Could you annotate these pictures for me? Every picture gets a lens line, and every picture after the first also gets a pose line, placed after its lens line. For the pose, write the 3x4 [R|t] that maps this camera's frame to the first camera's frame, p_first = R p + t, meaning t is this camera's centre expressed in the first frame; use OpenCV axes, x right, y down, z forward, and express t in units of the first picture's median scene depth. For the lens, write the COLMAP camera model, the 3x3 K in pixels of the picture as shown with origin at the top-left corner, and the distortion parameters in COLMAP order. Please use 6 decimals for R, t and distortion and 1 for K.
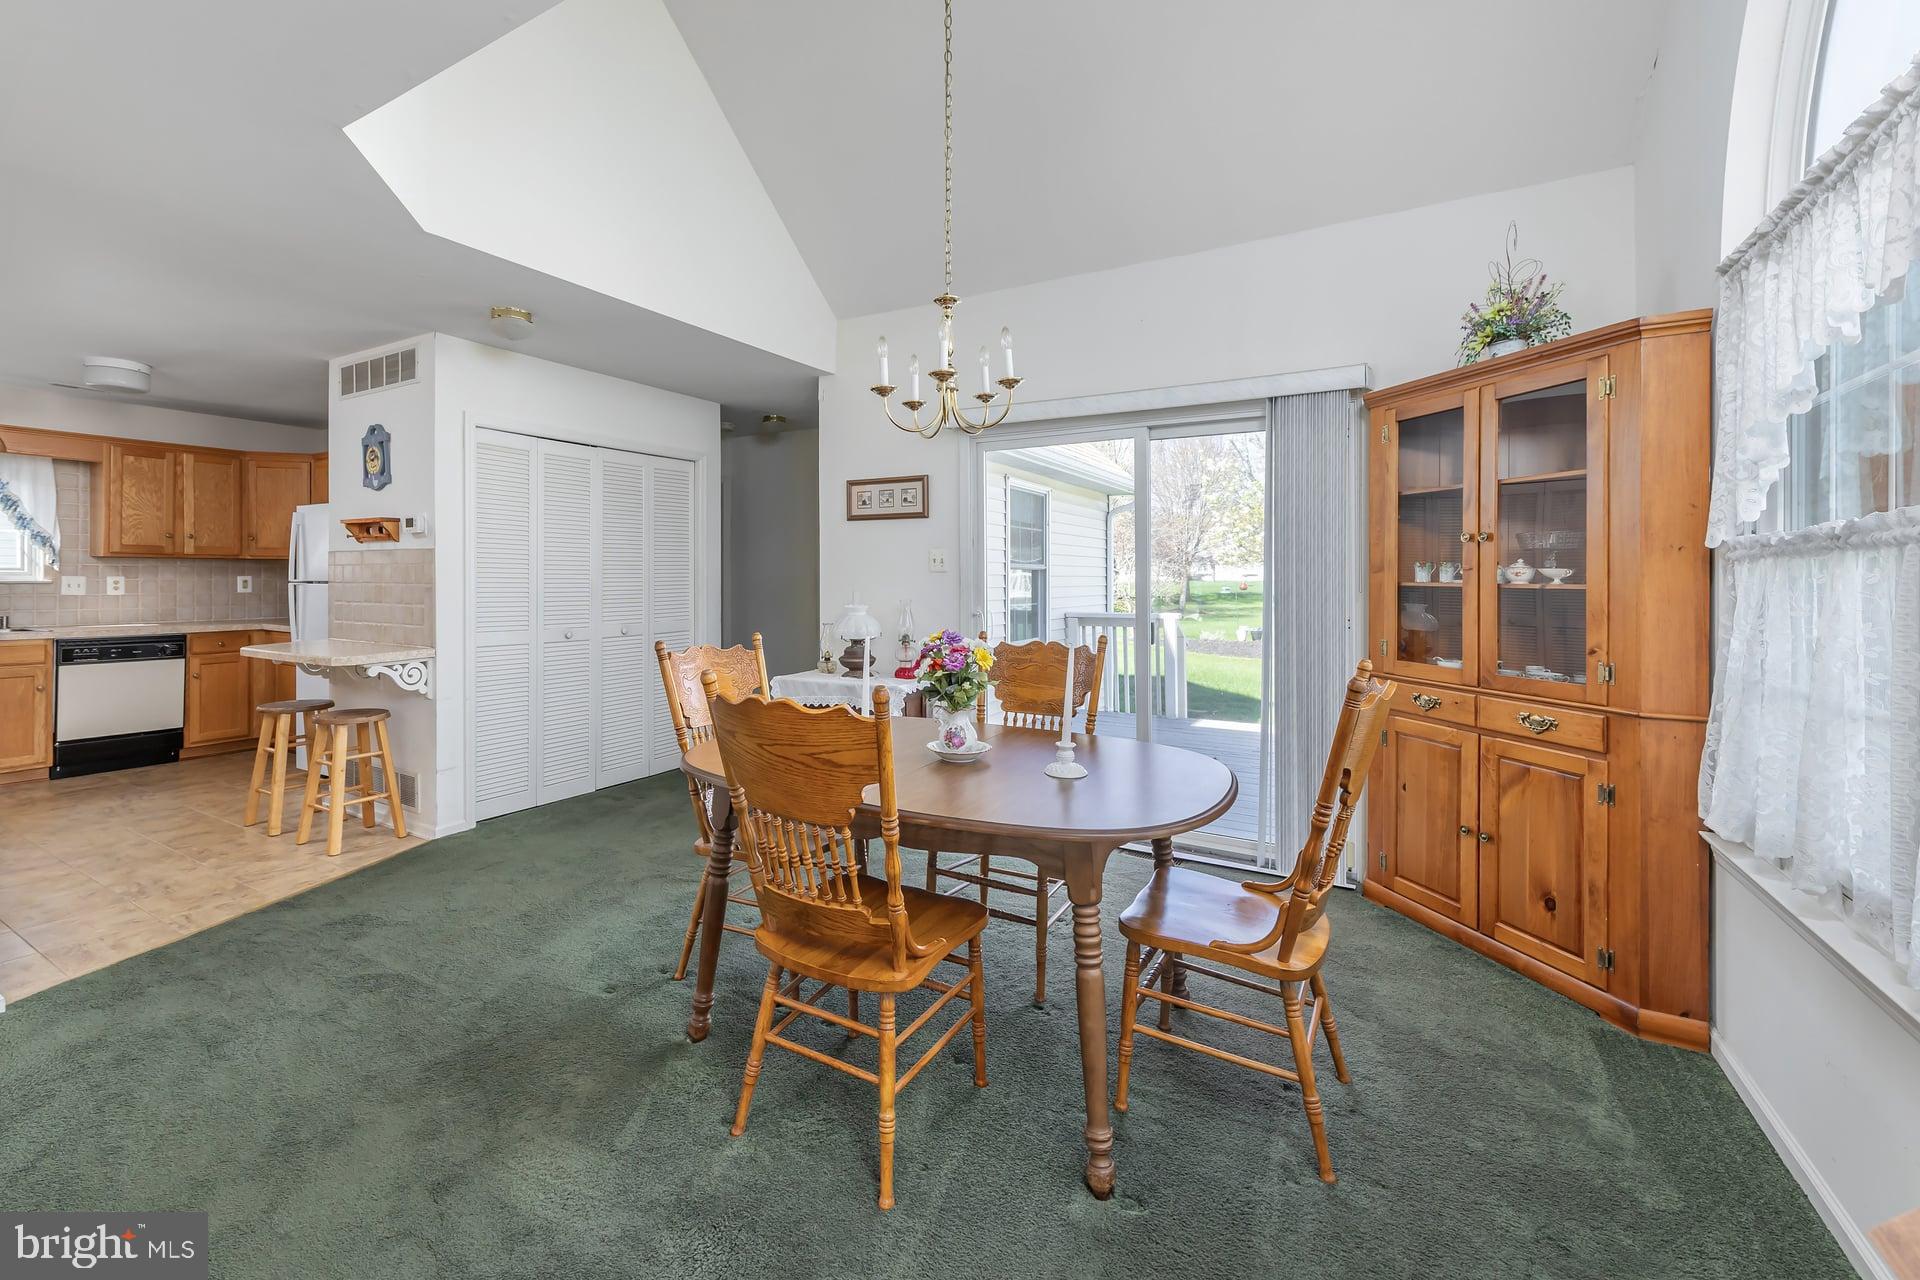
lens RADIAL K [[808.1, 0, 912.6], [0, 808.1, 577.5], [0, 0, 1]] dist [0.001196, 0.000108]
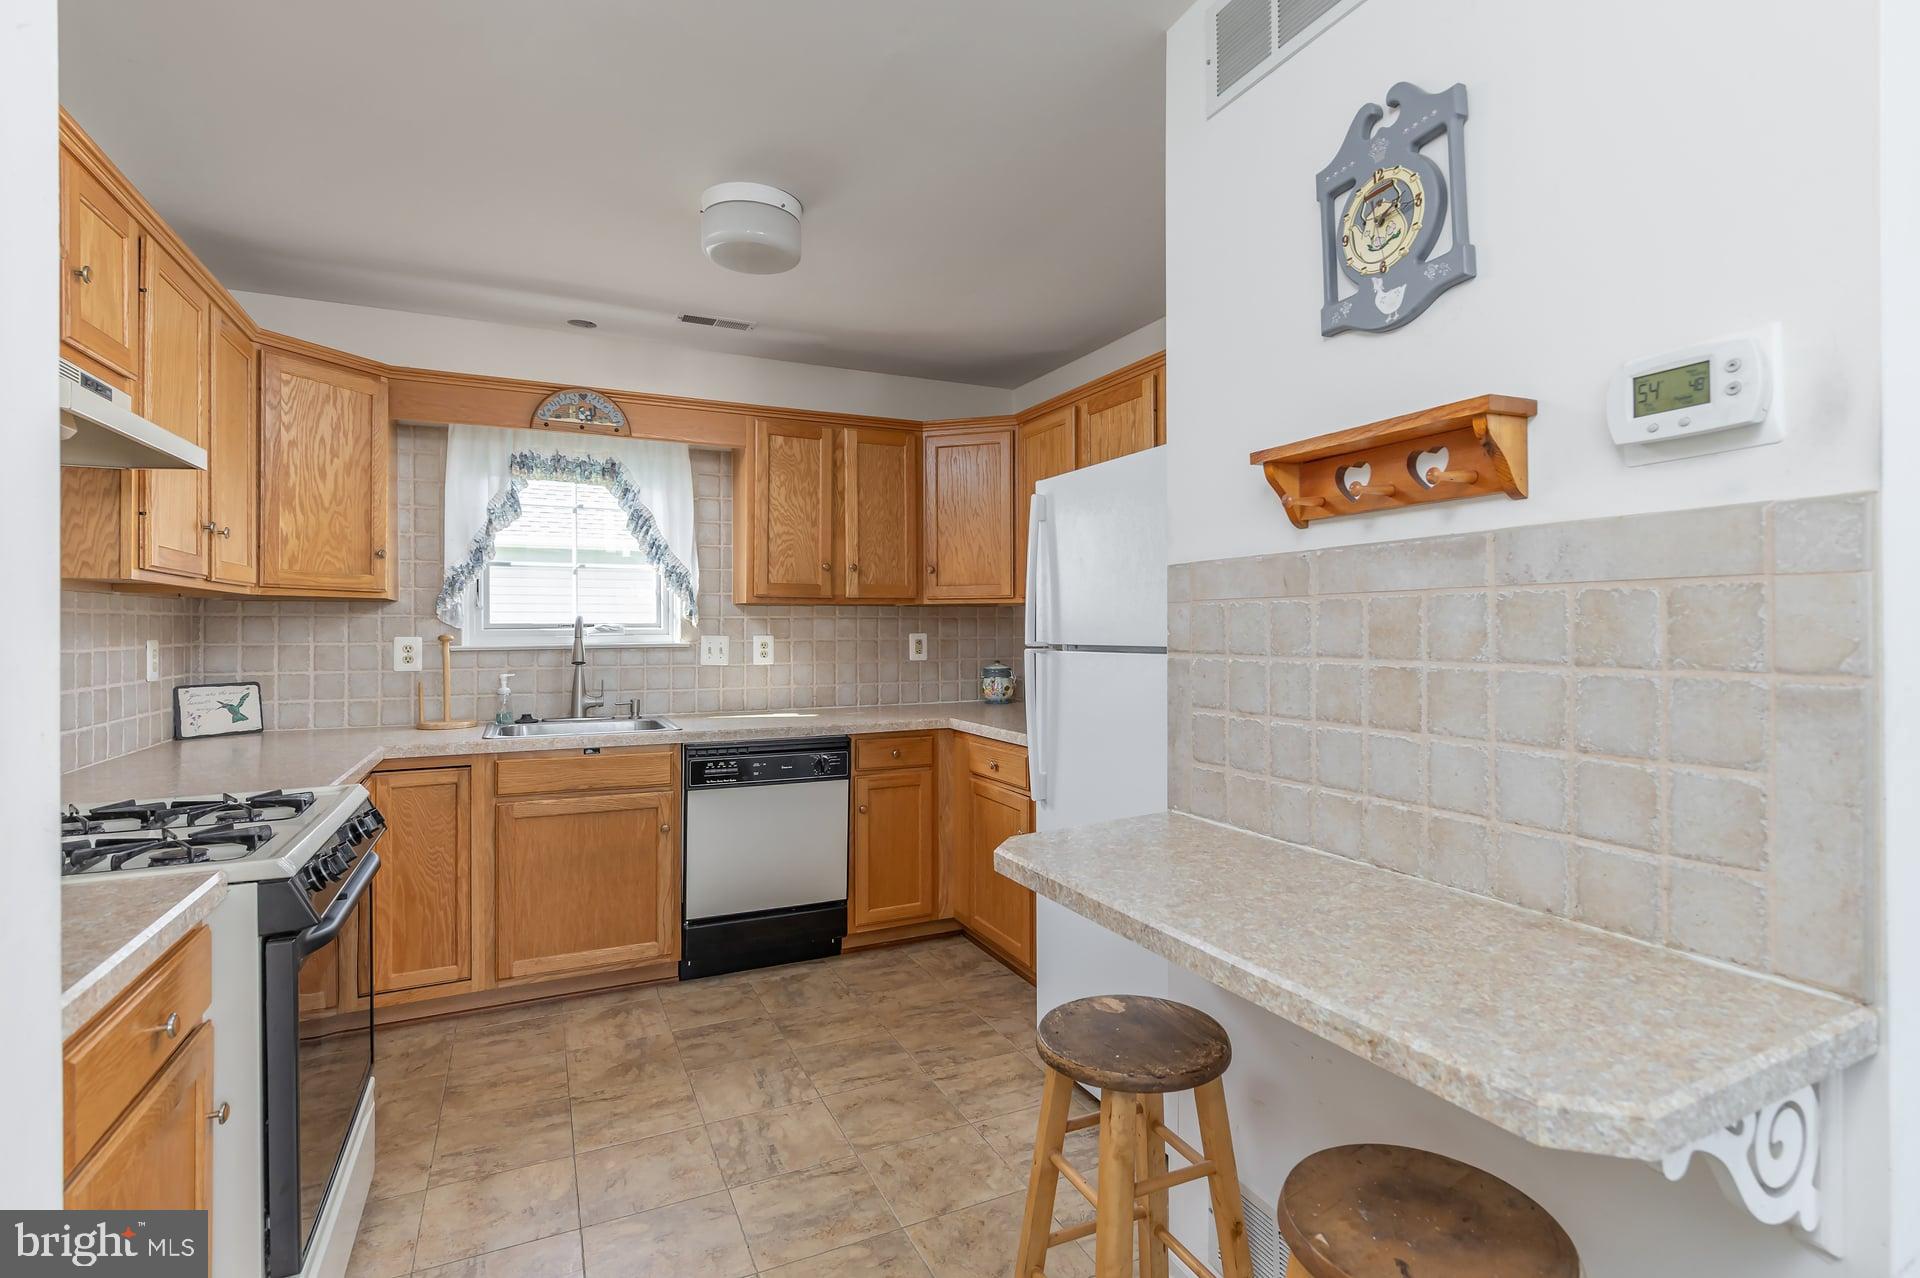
lens RADIAL K [[905.0, 0, 963.2], [0, 905.0, 609.4], [0, 0, 1]] dist [0.000383, -0.000070]
pose [[0.834238, -0.019845, -0.551048, -0.500365], [0.007604, 0.999671, -0.024490, -0.003583], [0.551353, 0.016241, 0.834114, 0.533810]]
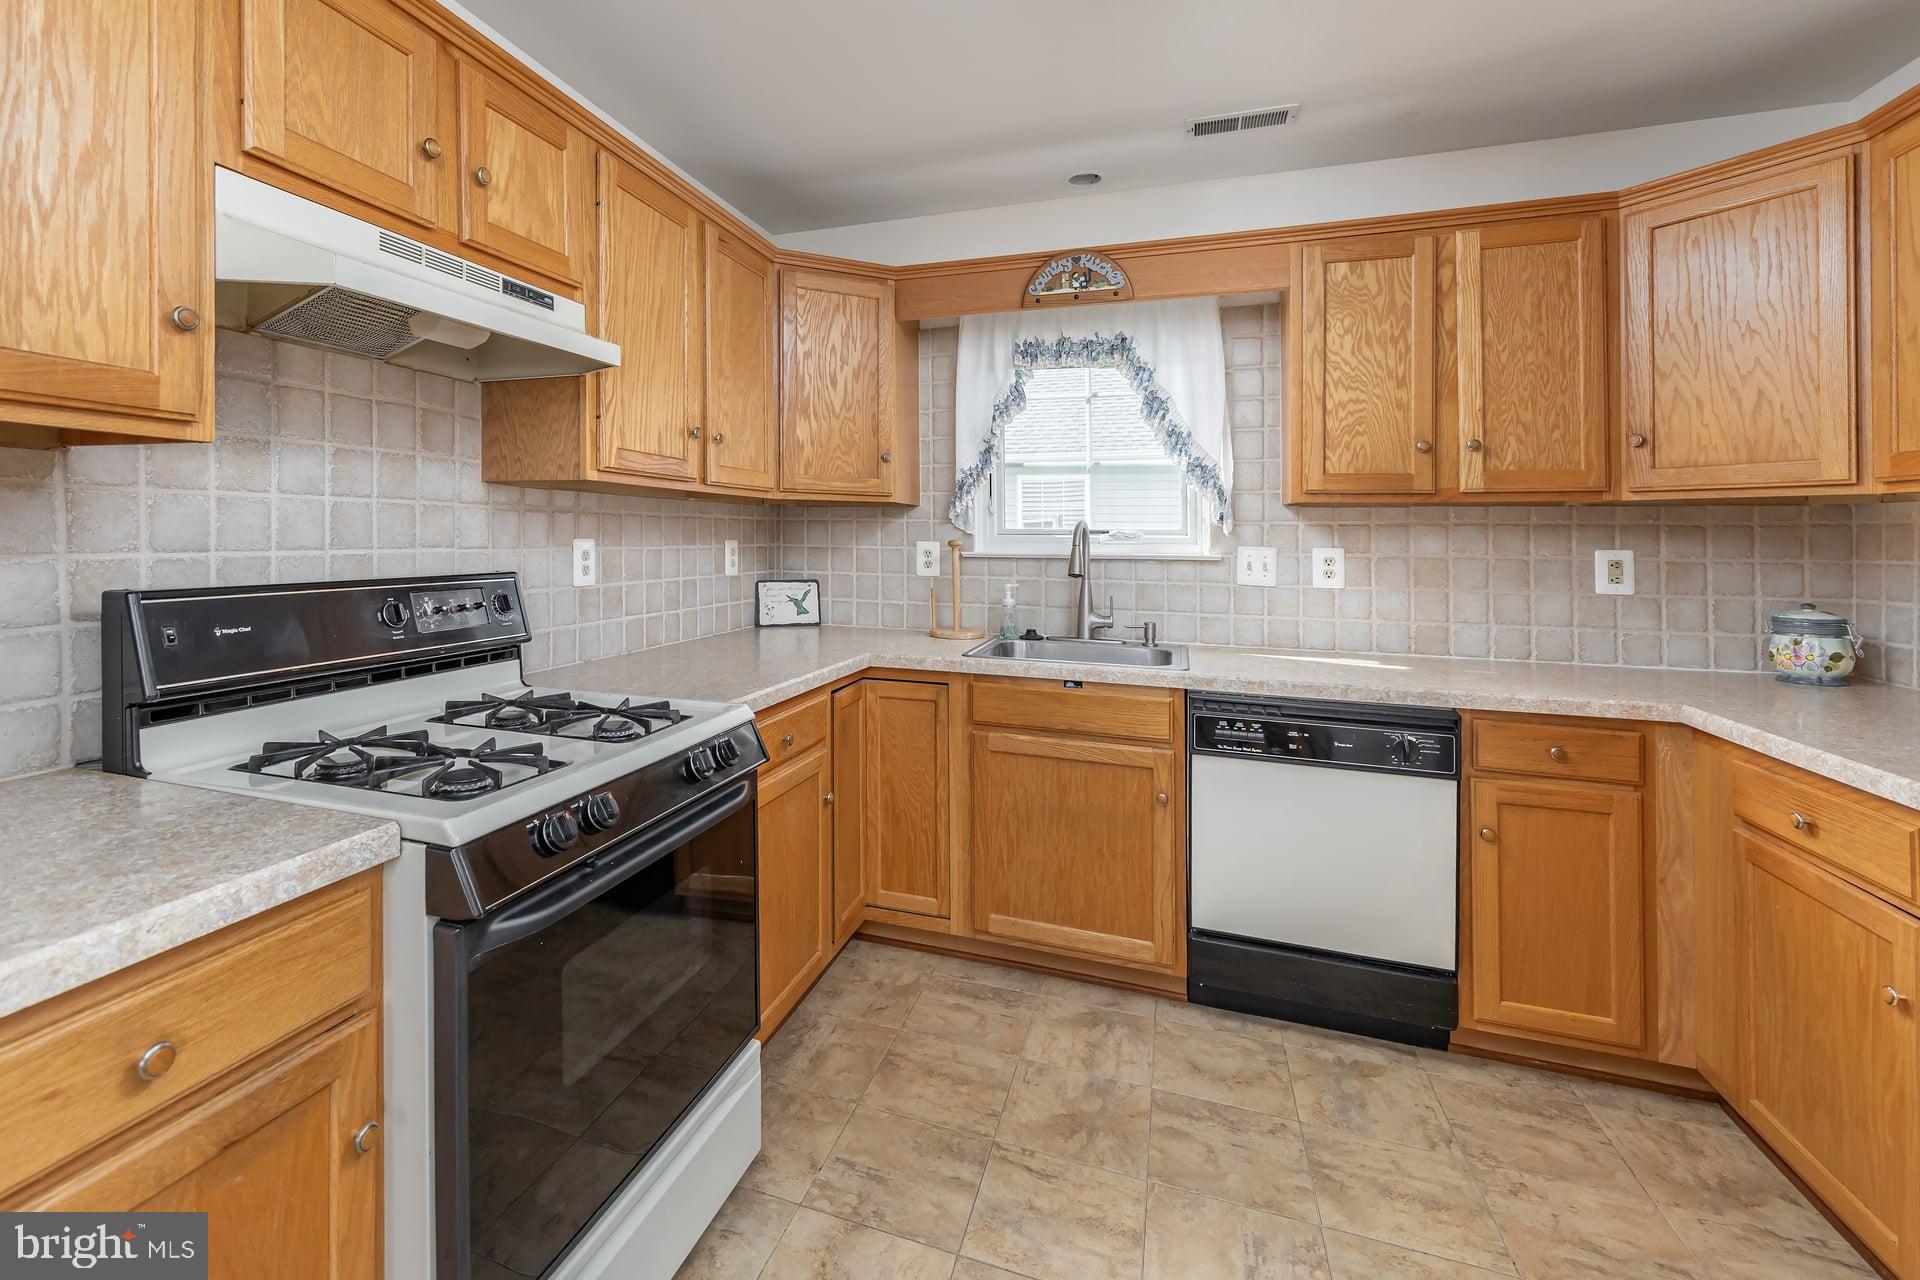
lens RADIAL K [[835.1, 0, 882.8], [0, 835.1, 517.3], [0, 0, 1]] dist [0.002671, 0.000002]
pose [[0.195046, -0.026122, -0.980446, -0.610957], [-0.011187, 0.999521, -0.028856, -0.002563], [0.980730, 0.016597, 0.194660, 0.707994]]
